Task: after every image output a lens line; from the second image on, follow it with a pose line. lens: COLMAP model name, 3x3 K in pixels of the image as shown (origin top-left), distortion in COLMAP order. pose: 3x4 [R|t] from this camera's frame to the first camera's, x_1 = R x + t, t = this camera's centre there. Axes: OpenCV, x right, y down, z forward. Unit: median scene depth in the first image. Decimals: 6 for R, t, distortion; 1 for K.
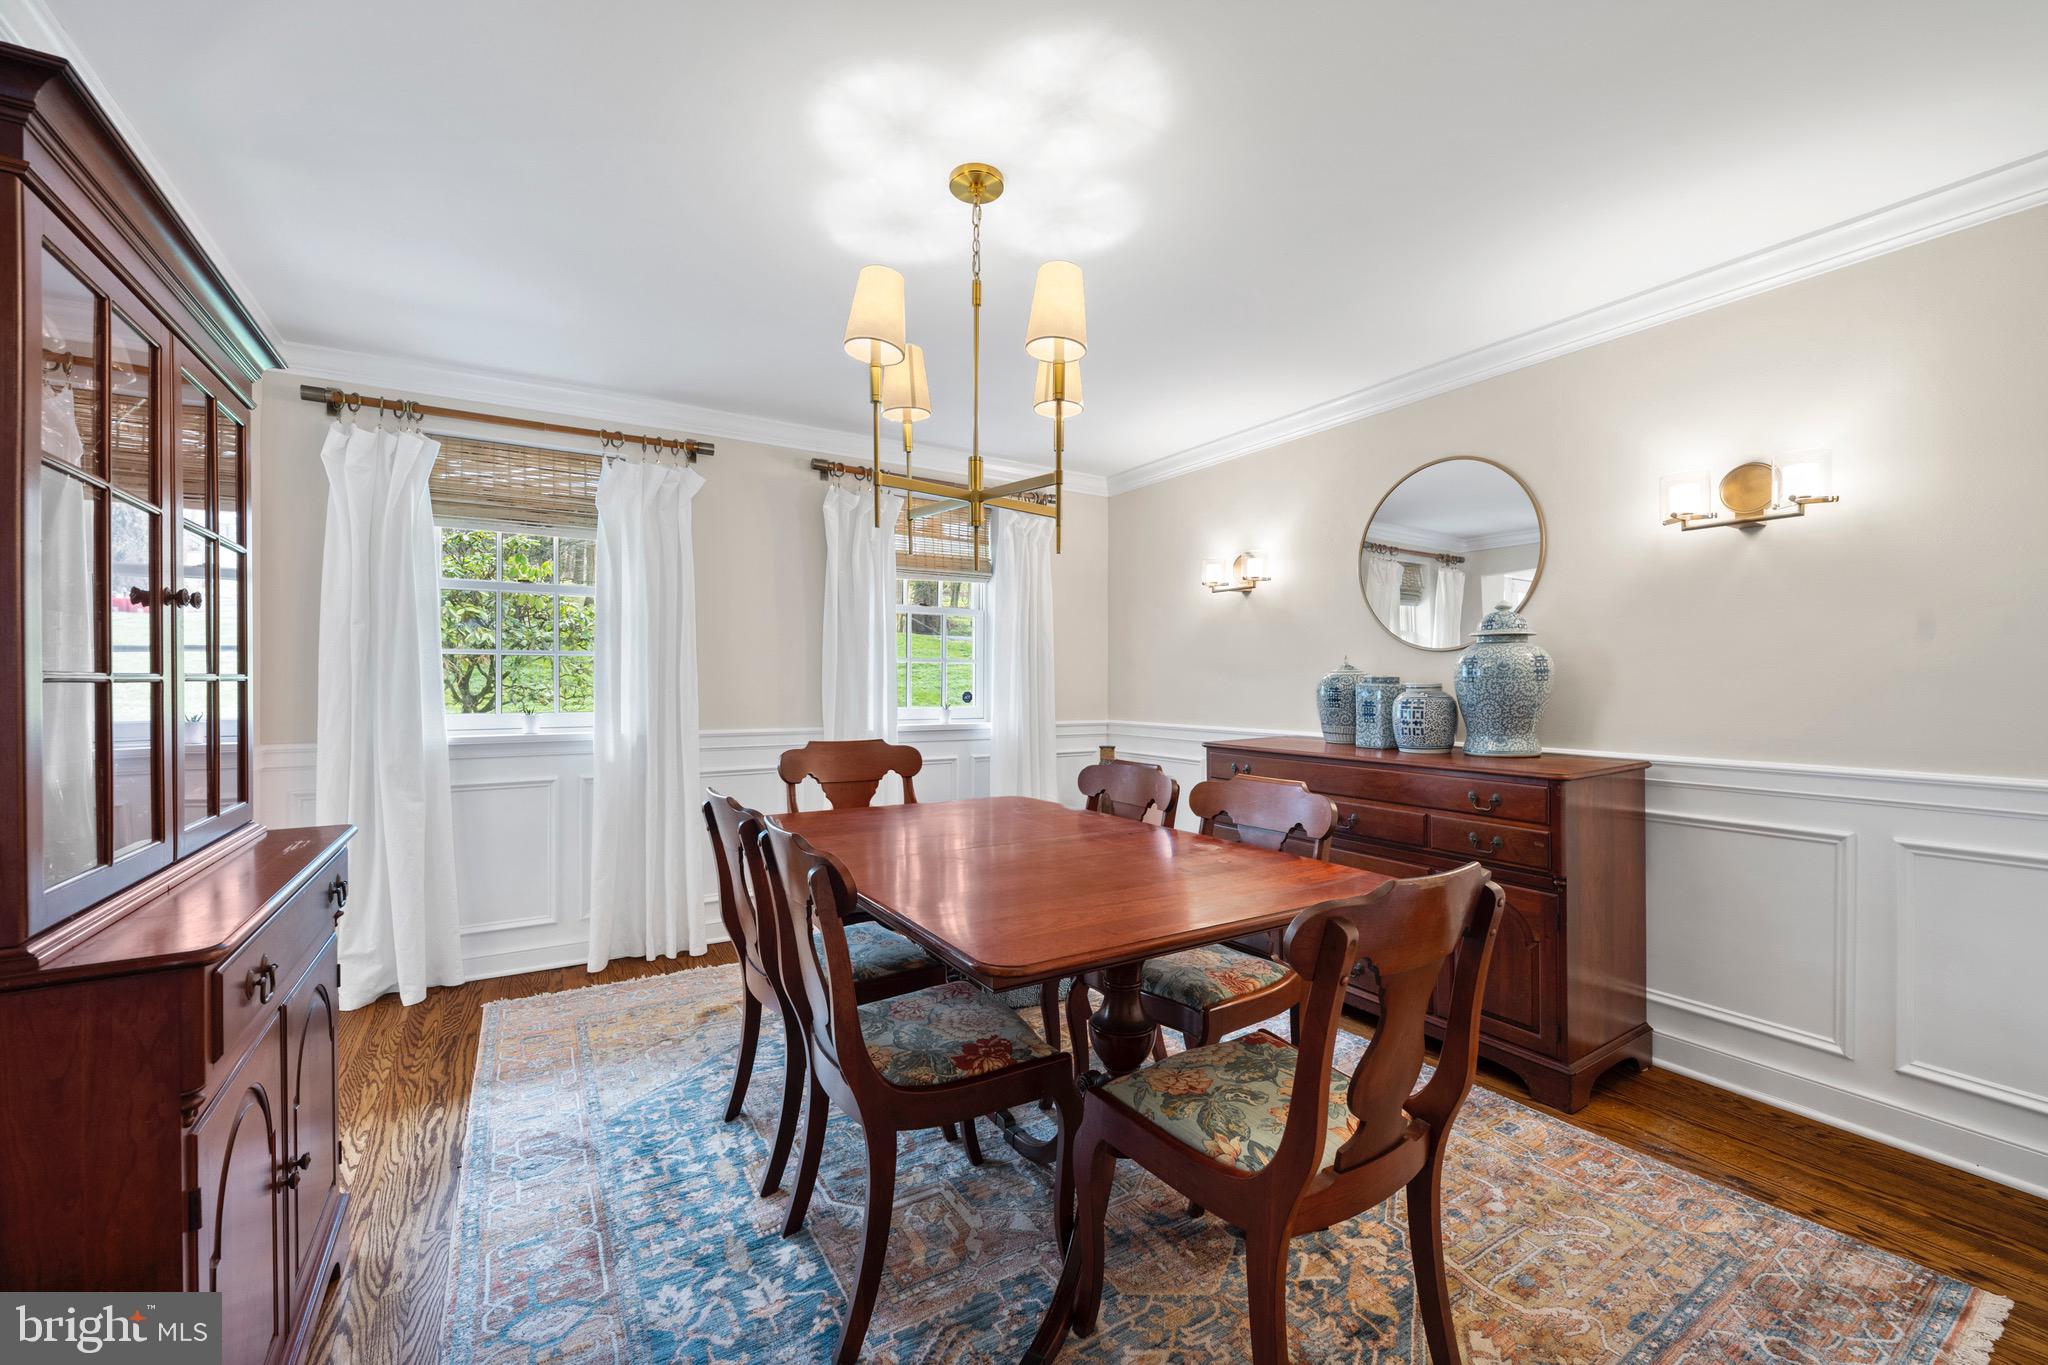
lens RADIAL K [[816.5, 0, 1021.6], [0, 816.5, 681.8], [0, 0, 1]] dist [-0.008427, 0.001026]
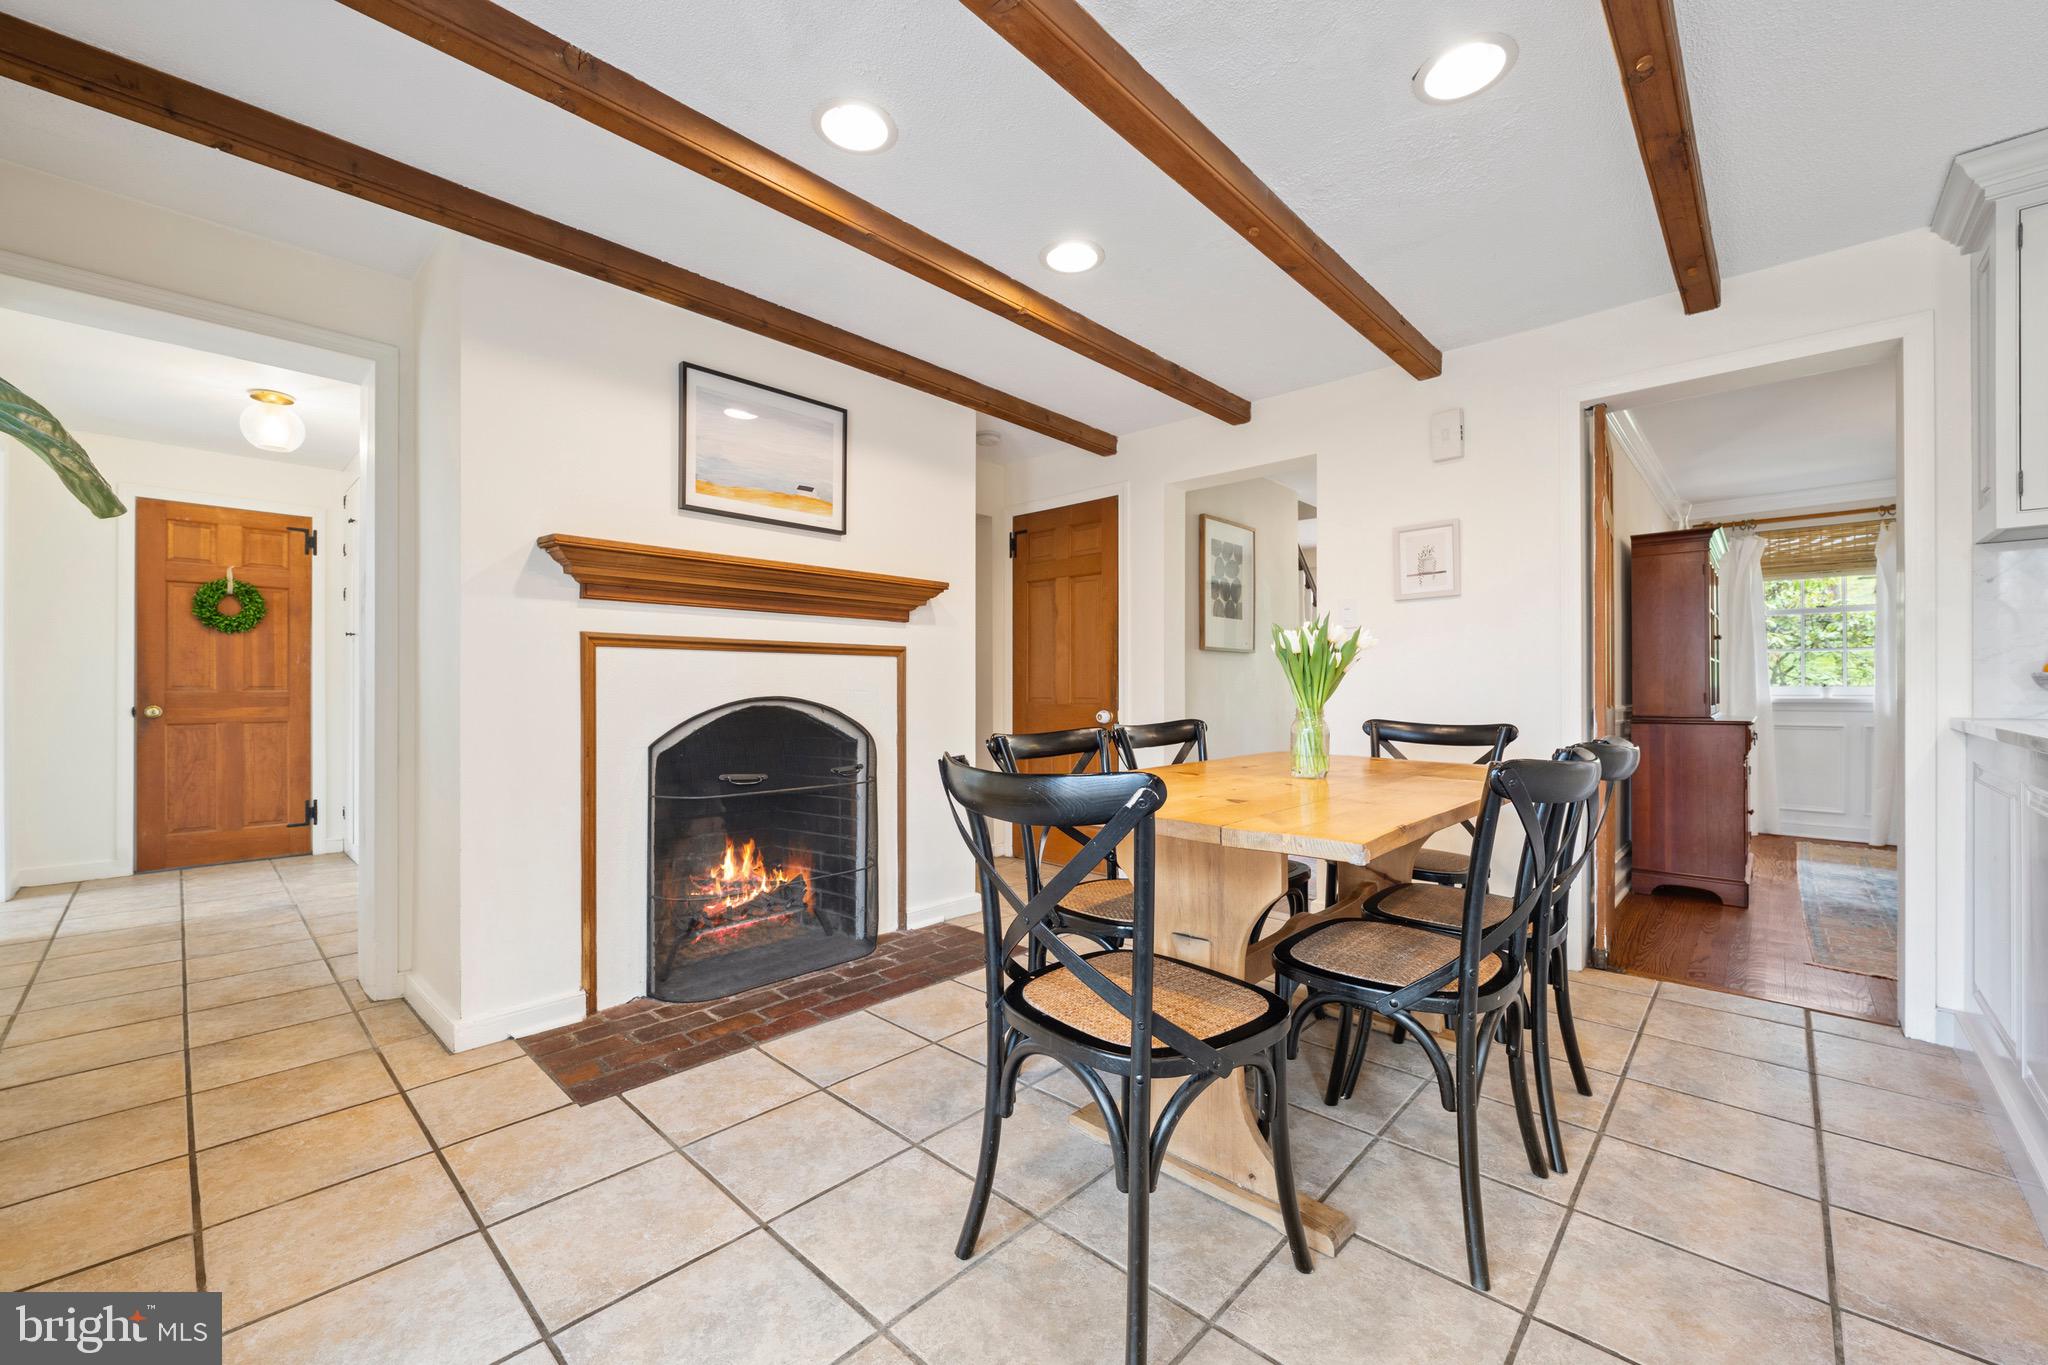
lens RADIAL K [[816.5, 0, 1019.1], [0, 816.5, 685.0], [0, 0, 1]] dist [-0.008427, 0.001026]
pose [[0.261752, -0.003260, -0.965130, 0.587444], [-0.000037, 0.999994, -0.003388, 0.043614], [0.965135, 0.000922, 0.261750, -1.067245]]
